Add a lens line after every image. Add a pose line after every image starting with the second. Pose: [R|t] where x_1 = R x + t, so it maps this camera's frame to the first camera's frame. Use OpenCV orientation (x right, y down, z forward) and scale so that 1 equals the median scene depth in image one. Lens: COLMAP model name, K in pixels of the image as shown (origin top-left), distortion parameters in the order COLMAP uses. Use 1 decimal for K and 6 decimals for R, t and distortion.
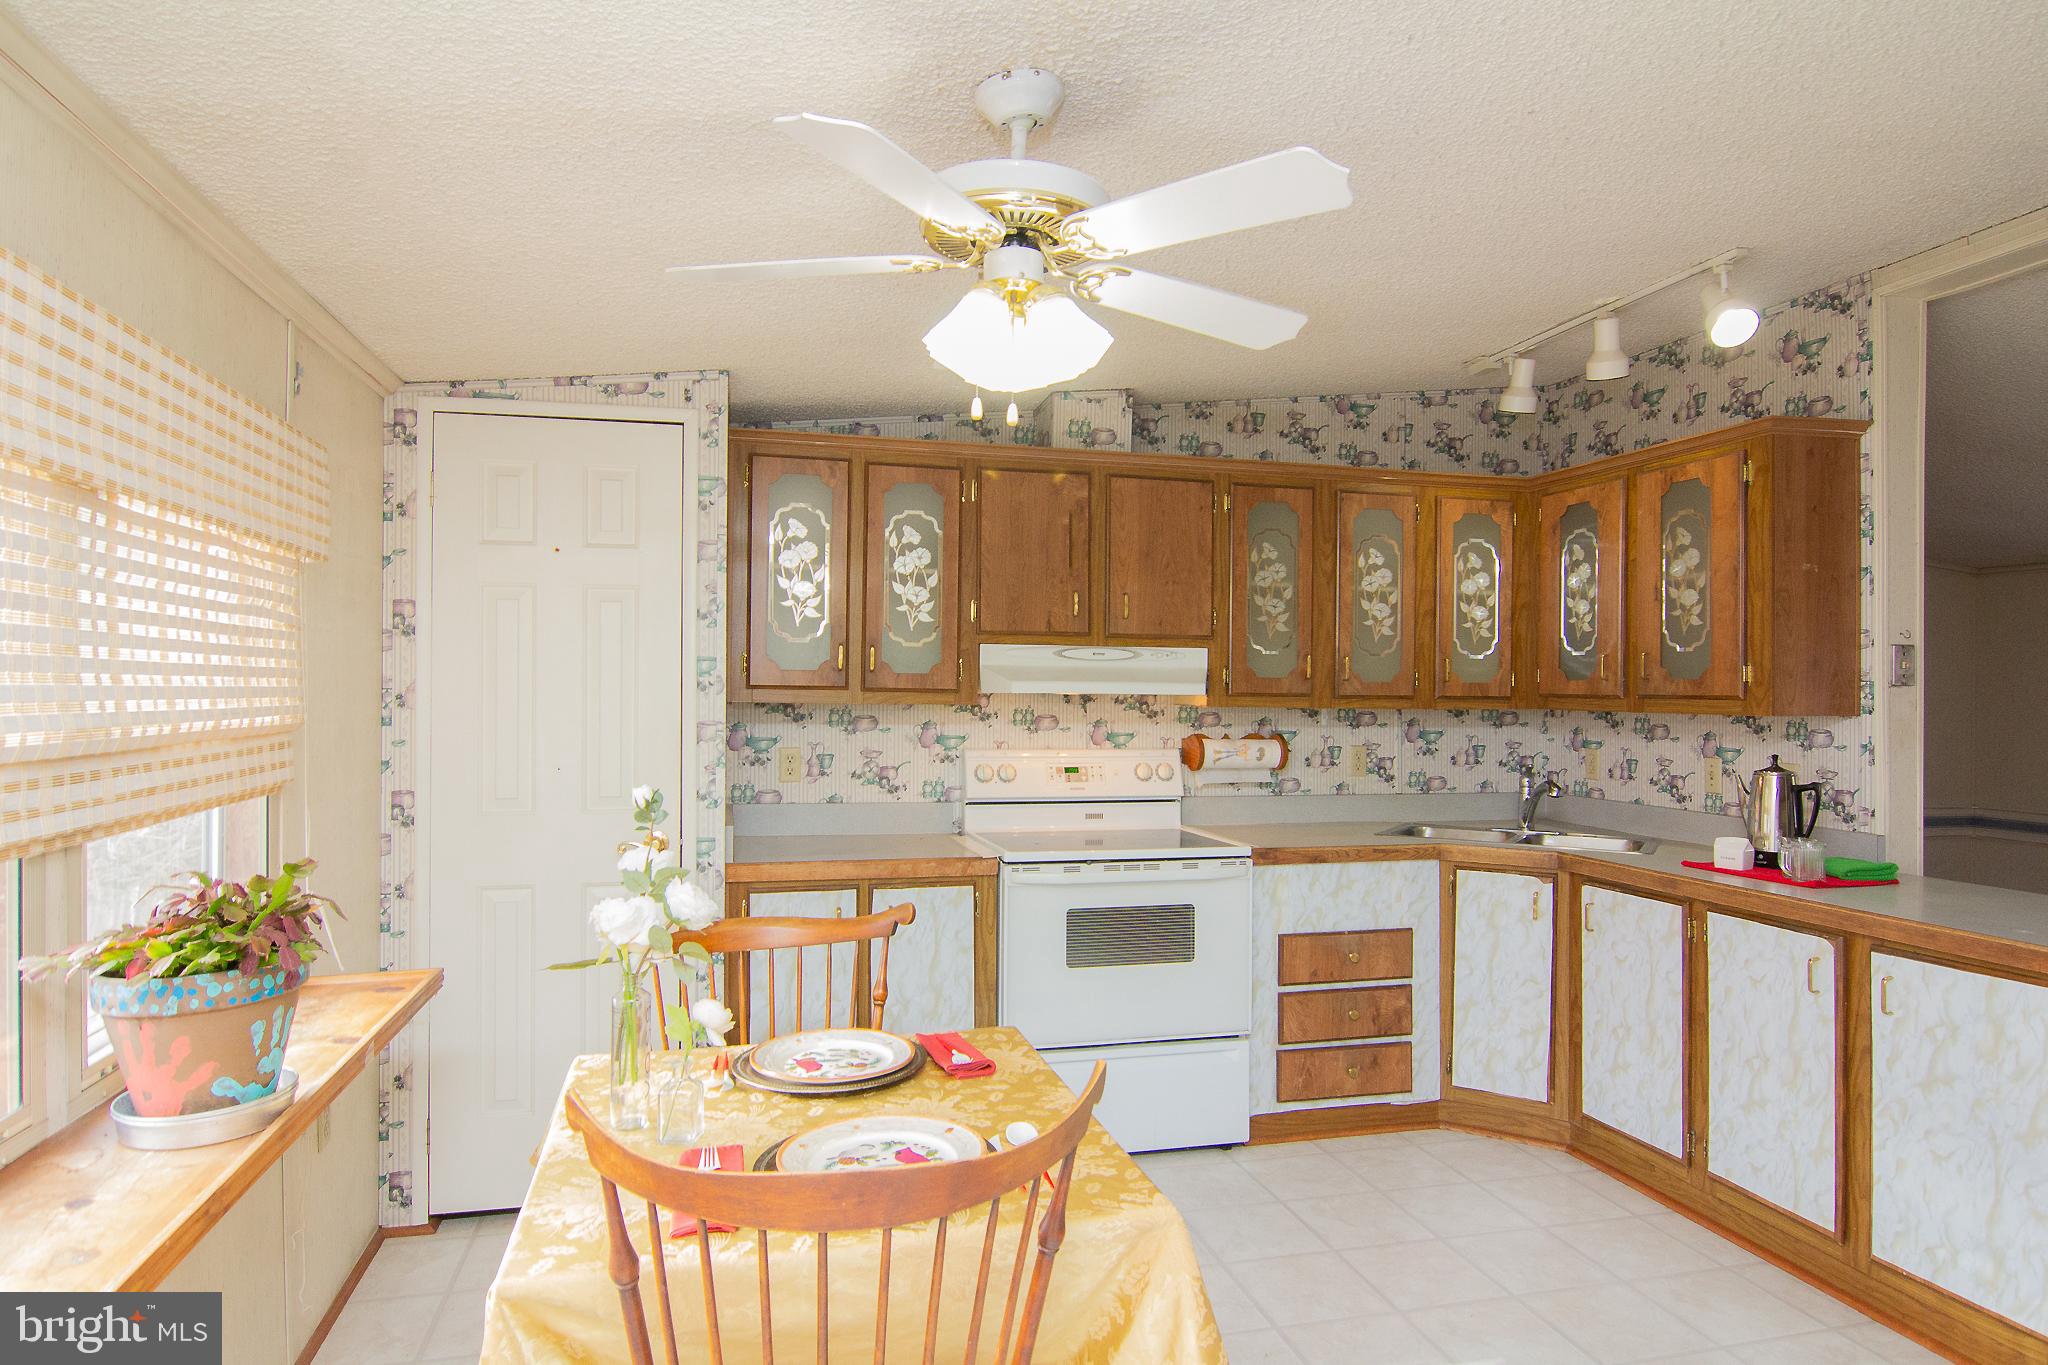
lens RADIAL K [[1247.0, 0, 1068.0], [0, 1247.0, 684.1], [0, 0, 1]] dist [0.014215, -0.002512]
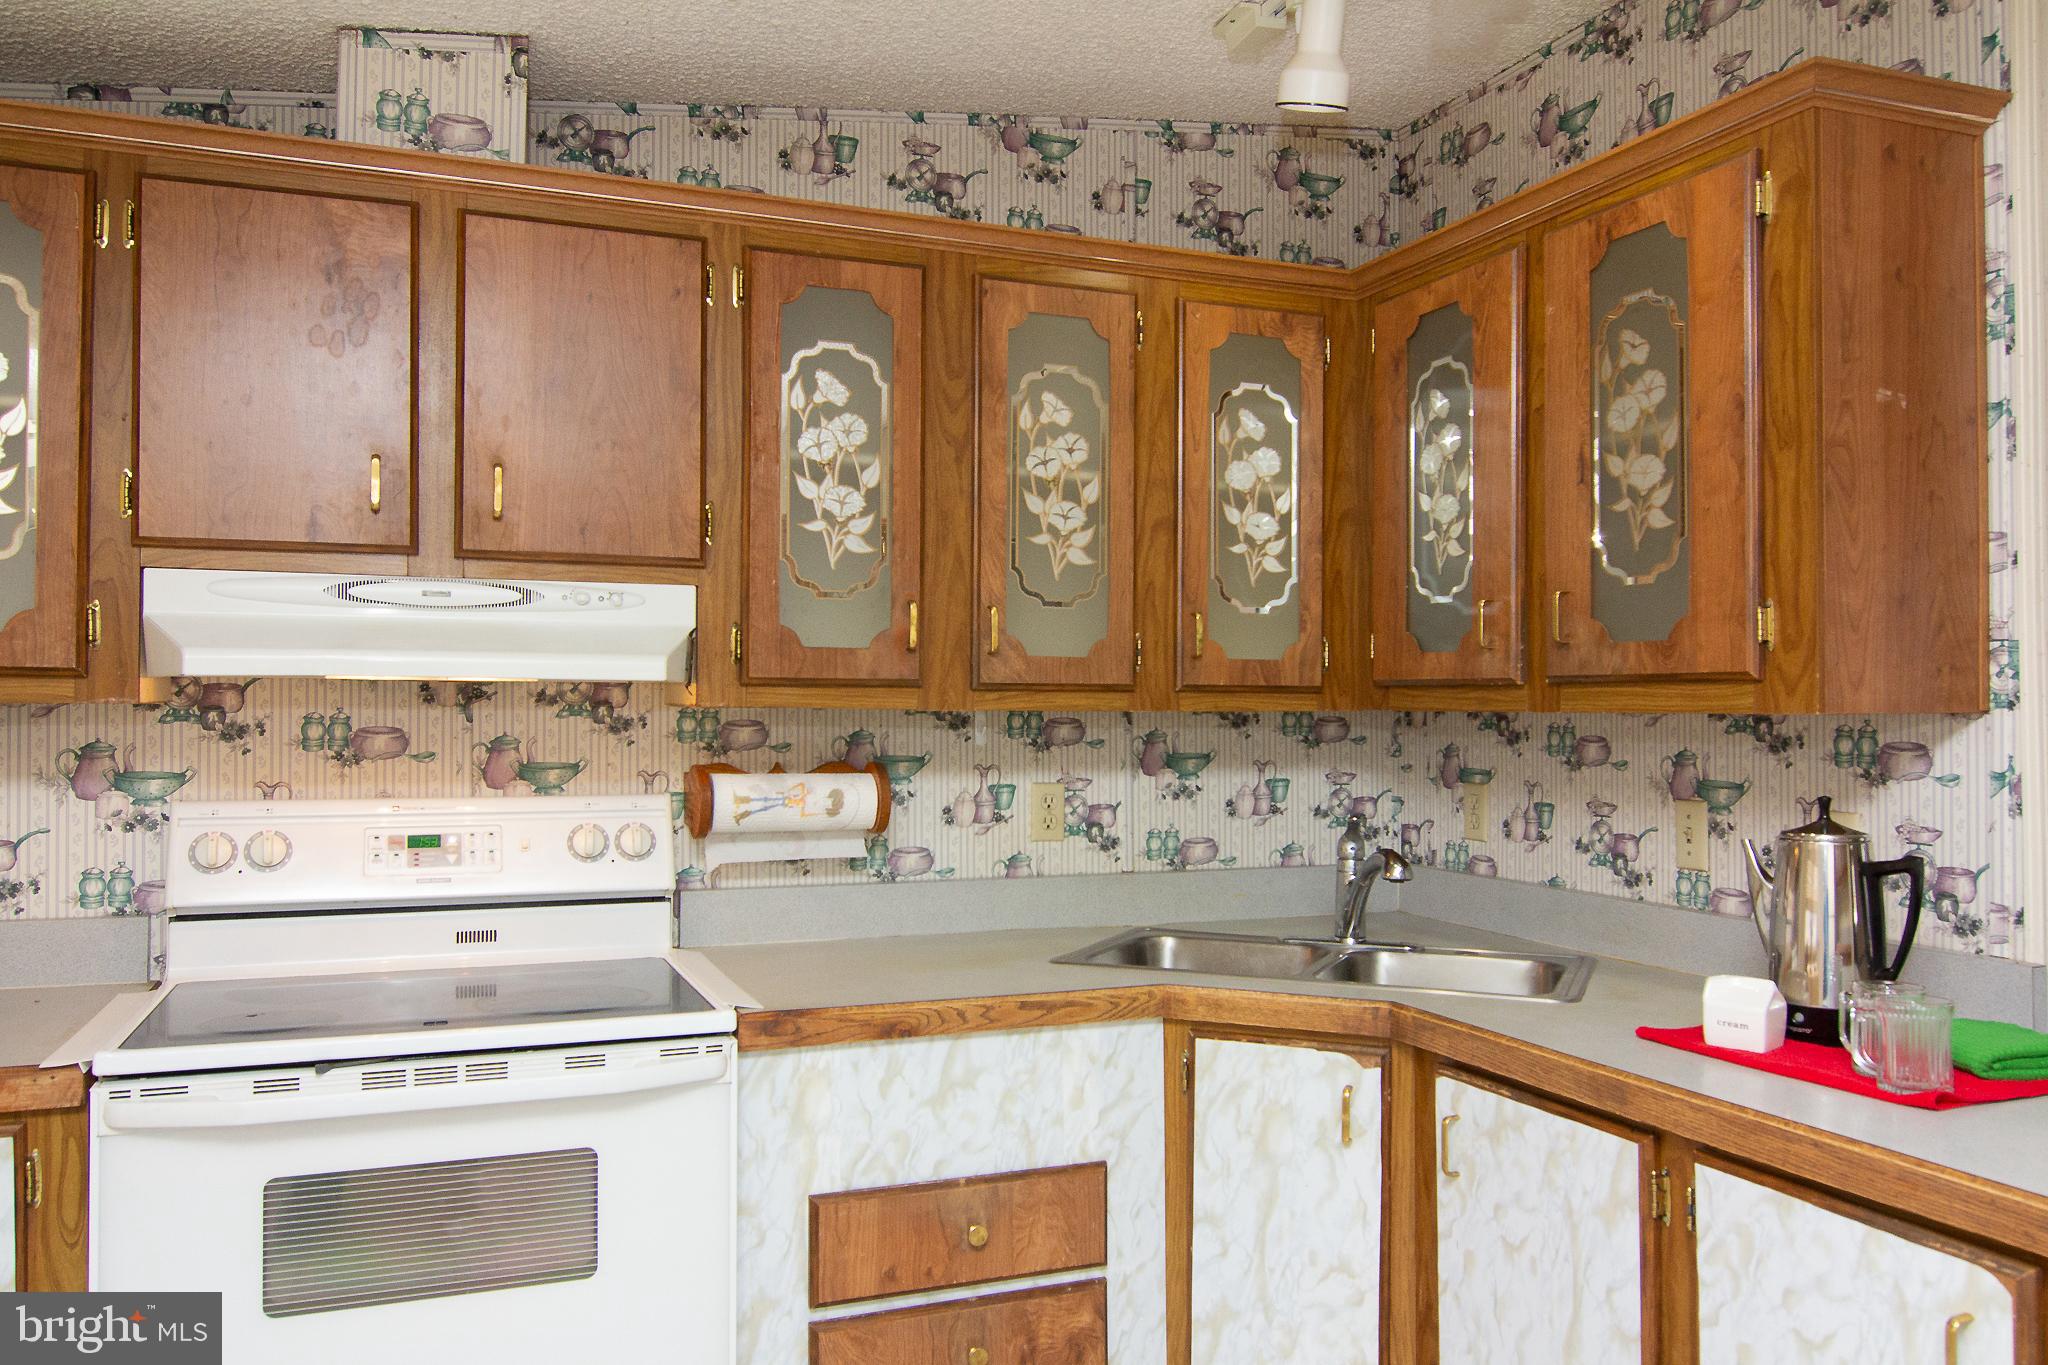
lens RADIAL K [[1645.6, 0, 1042.4], [0, 1645.6, 680.3], [0, 0, 1]] dist [0.022475, -0.006865]
pose [[0.993369, -0.003691, 0.114907, 0.179629], [0.004841, 0.999941, -0.009731, 0.015343], [-0.114864, 0.010223, 0.993329, 0.370190]]
